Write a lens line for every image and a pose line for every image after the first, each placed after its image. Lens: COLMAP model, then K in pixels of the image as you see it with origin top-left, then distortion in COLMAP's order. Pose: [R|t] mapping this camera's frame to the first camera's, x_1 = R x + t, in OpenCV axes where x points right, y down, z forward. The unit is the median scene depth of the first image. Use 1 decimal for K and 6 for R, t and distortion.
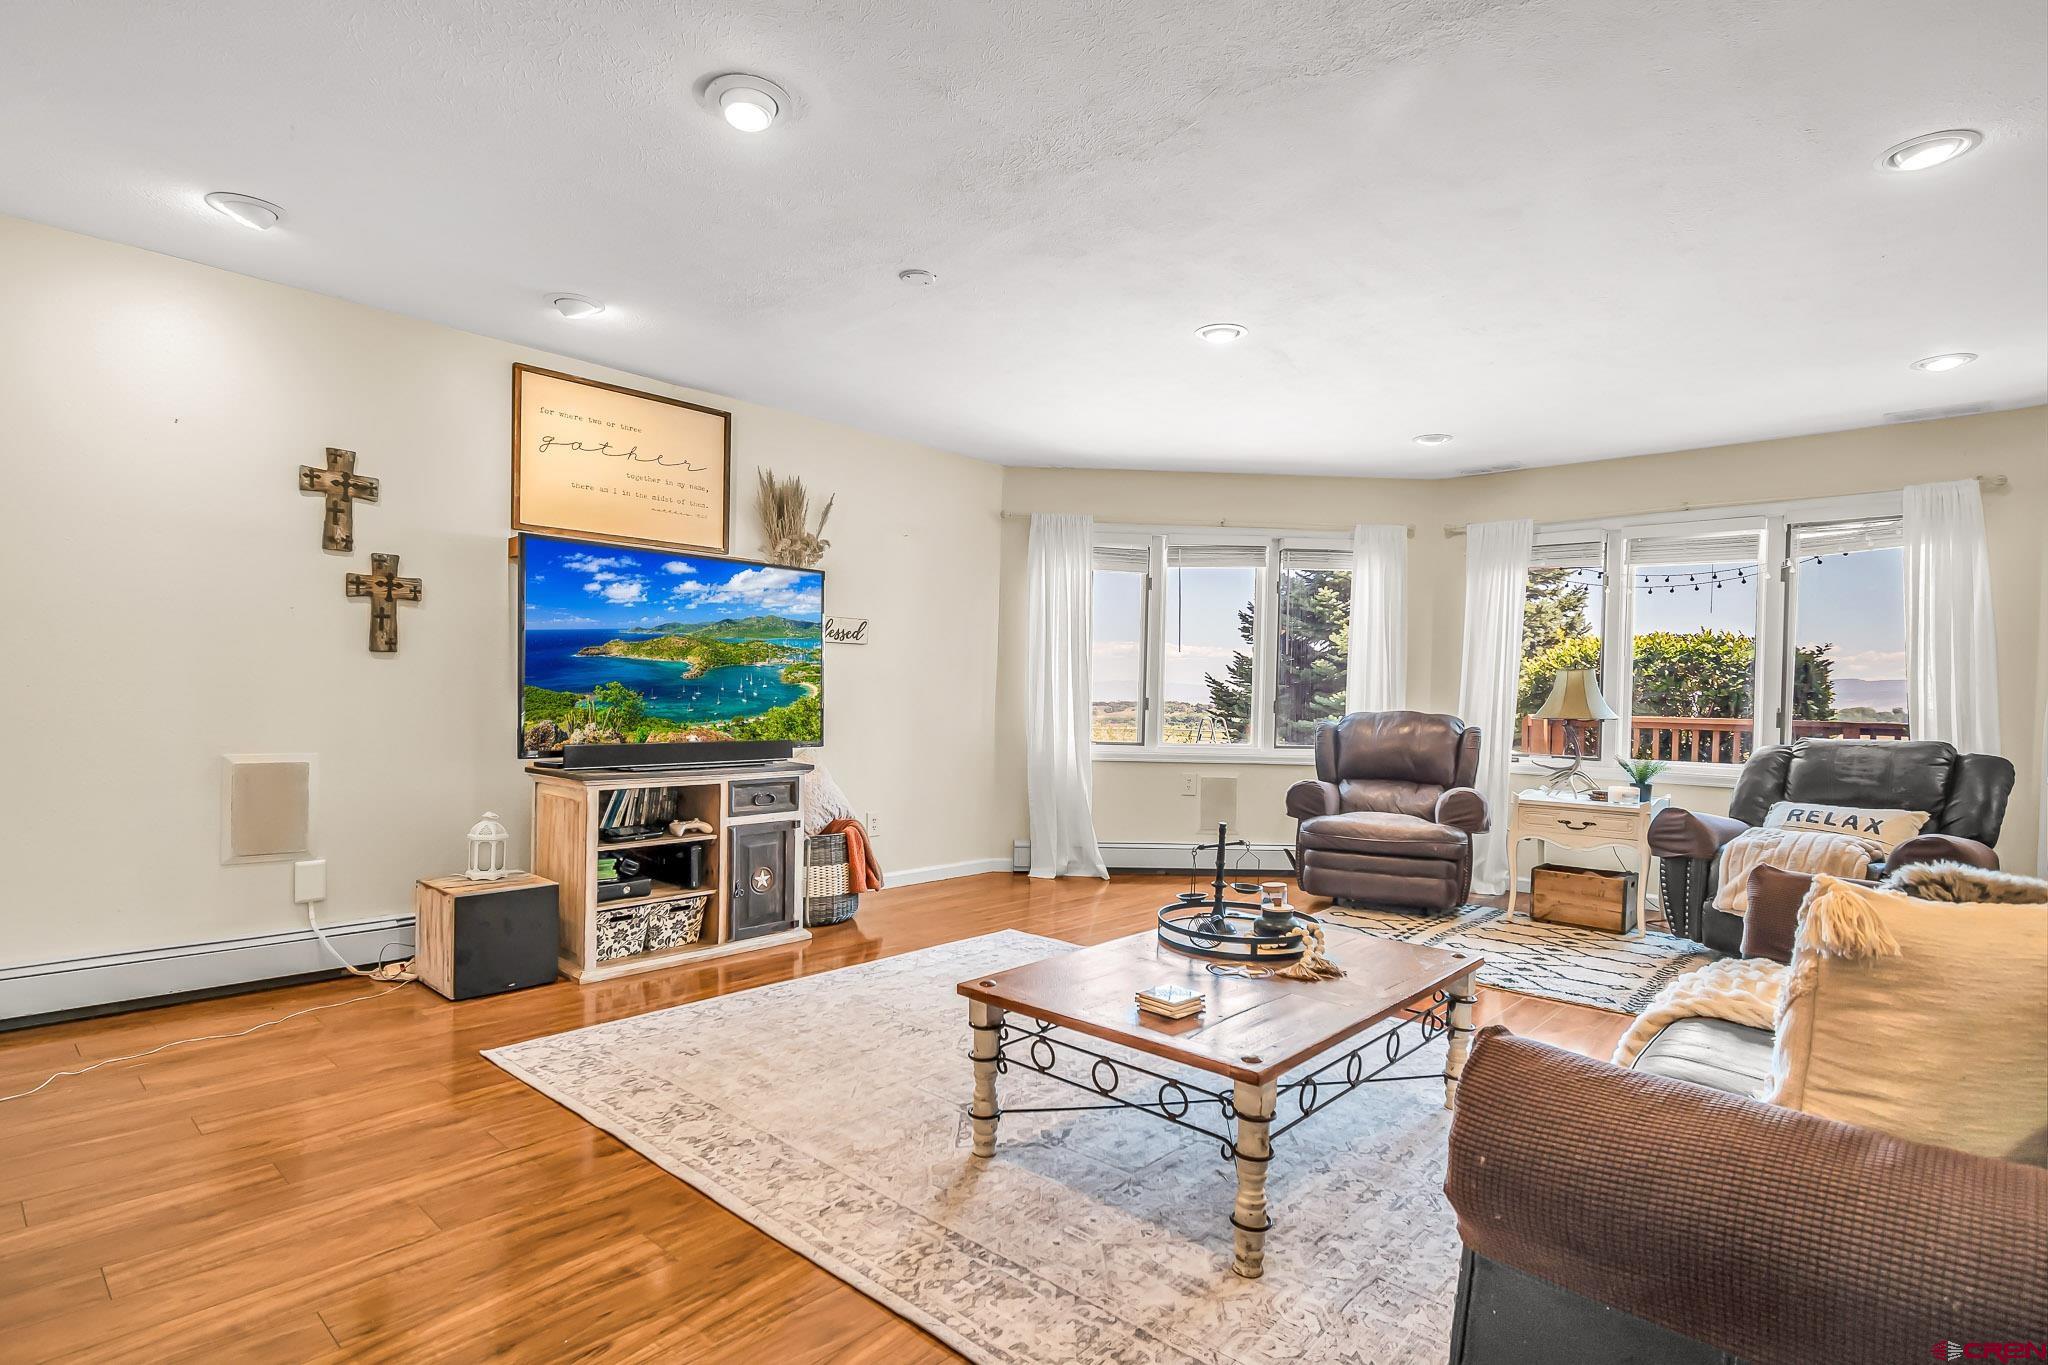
lens RADIAL K [[1030.3, 0, 1018.7], [0, 1030.3, 697.2], [0, 0, 1]] dist [0.013824, -0.004893]
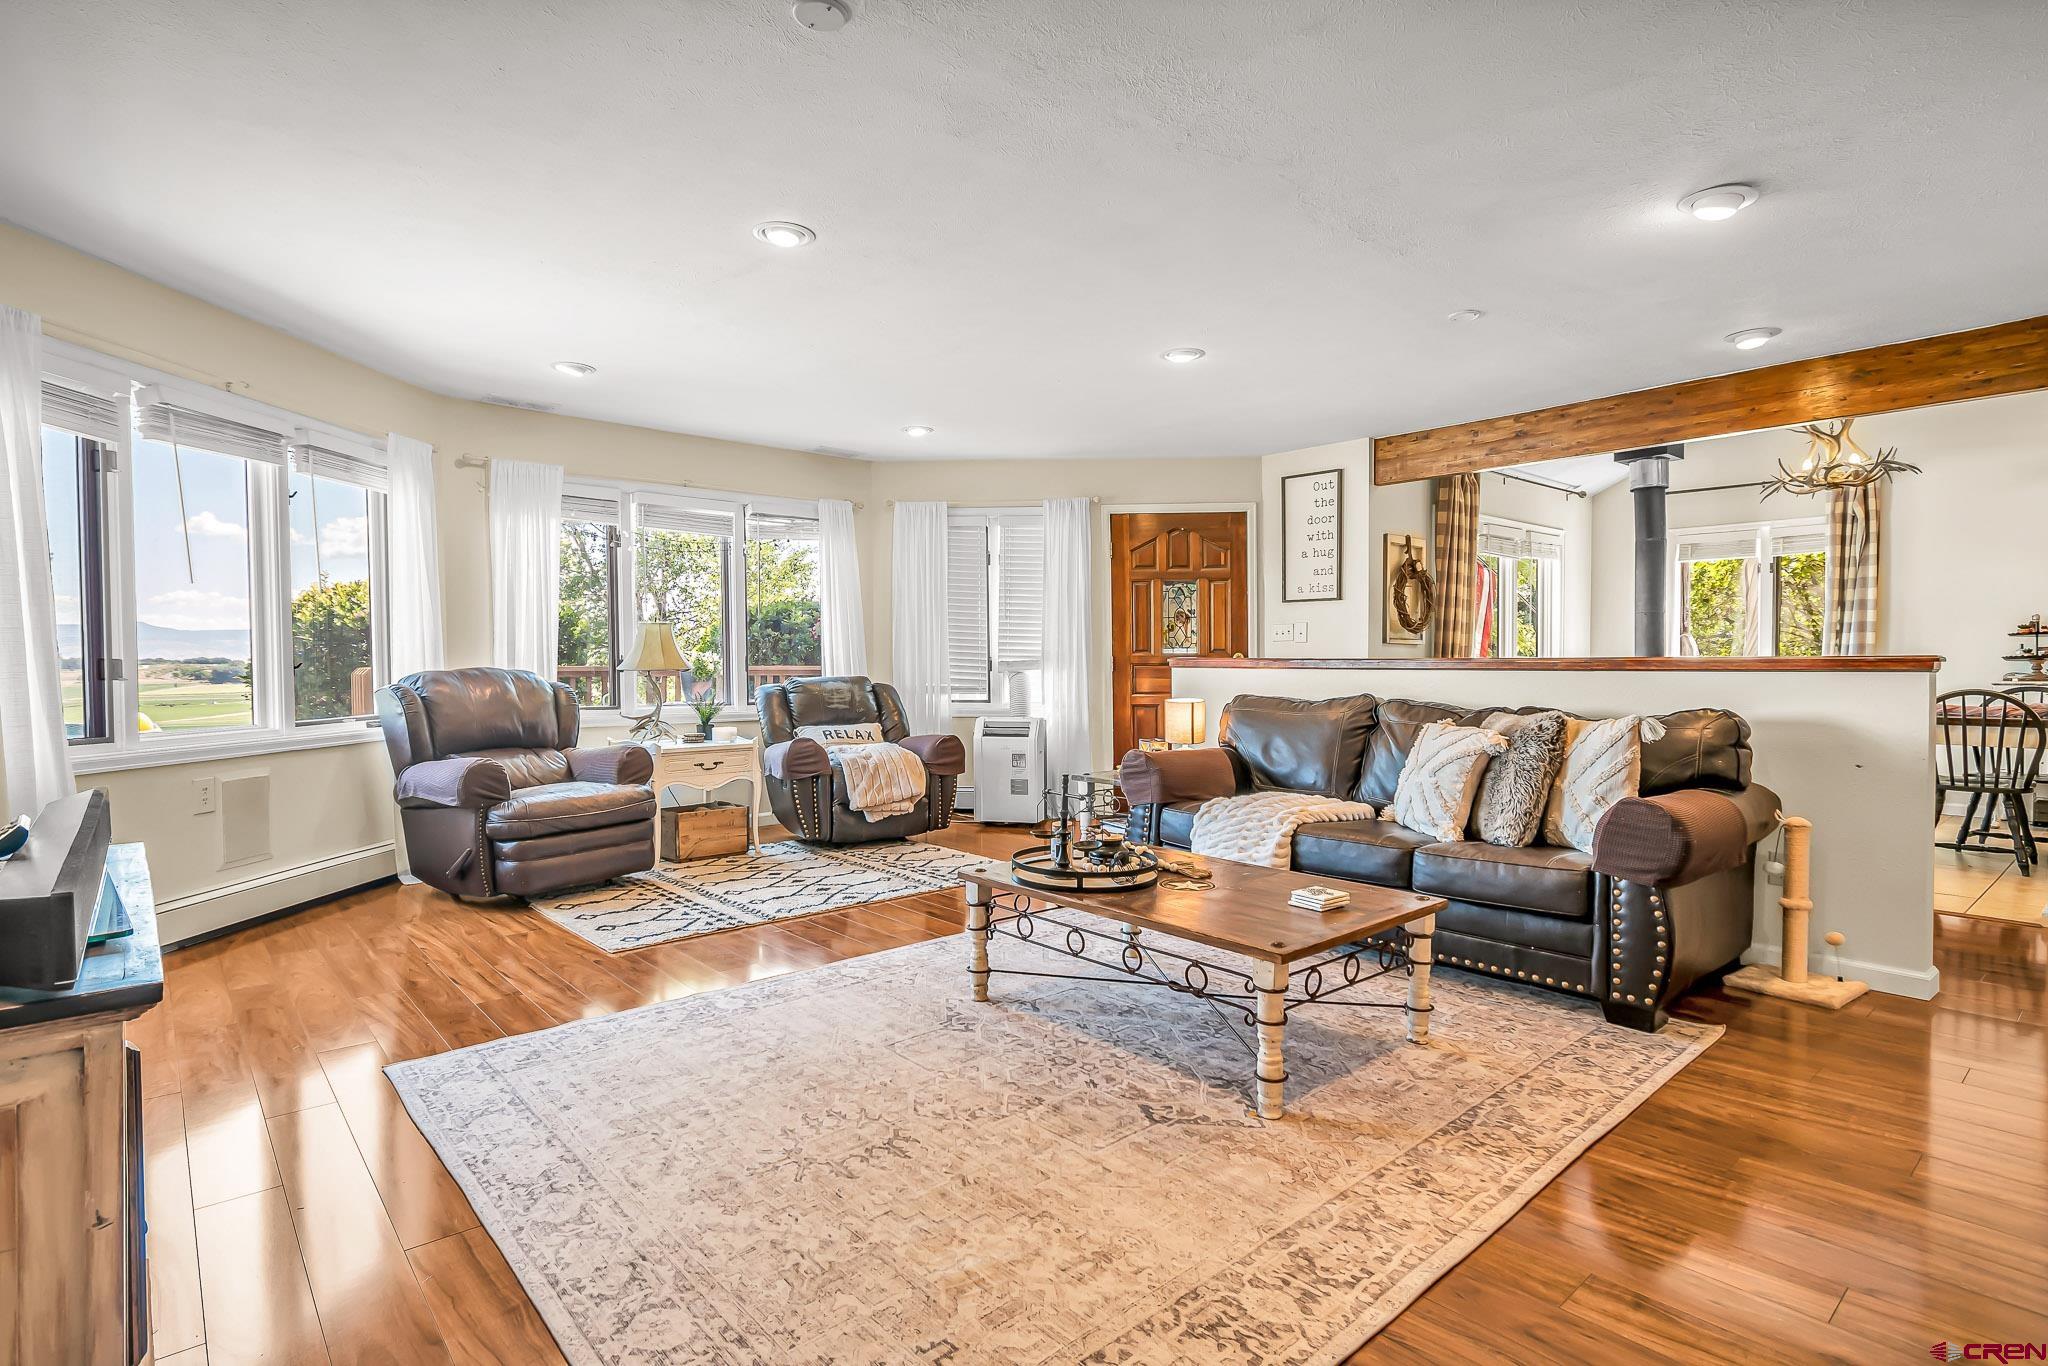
lens RADIAL K [[1030.3, 0, 1015.2], [0, 1030.3, 670.4], [0, 0, 1]] dist [0.013824, -0.004893]
pose [[0.100870, -0.033181, 0.994346, -0.946582], [0.006988, 0.999443, 0.032643, -0.020917], [-0.994875, 0.003656, 0.101045, 1.043984]]
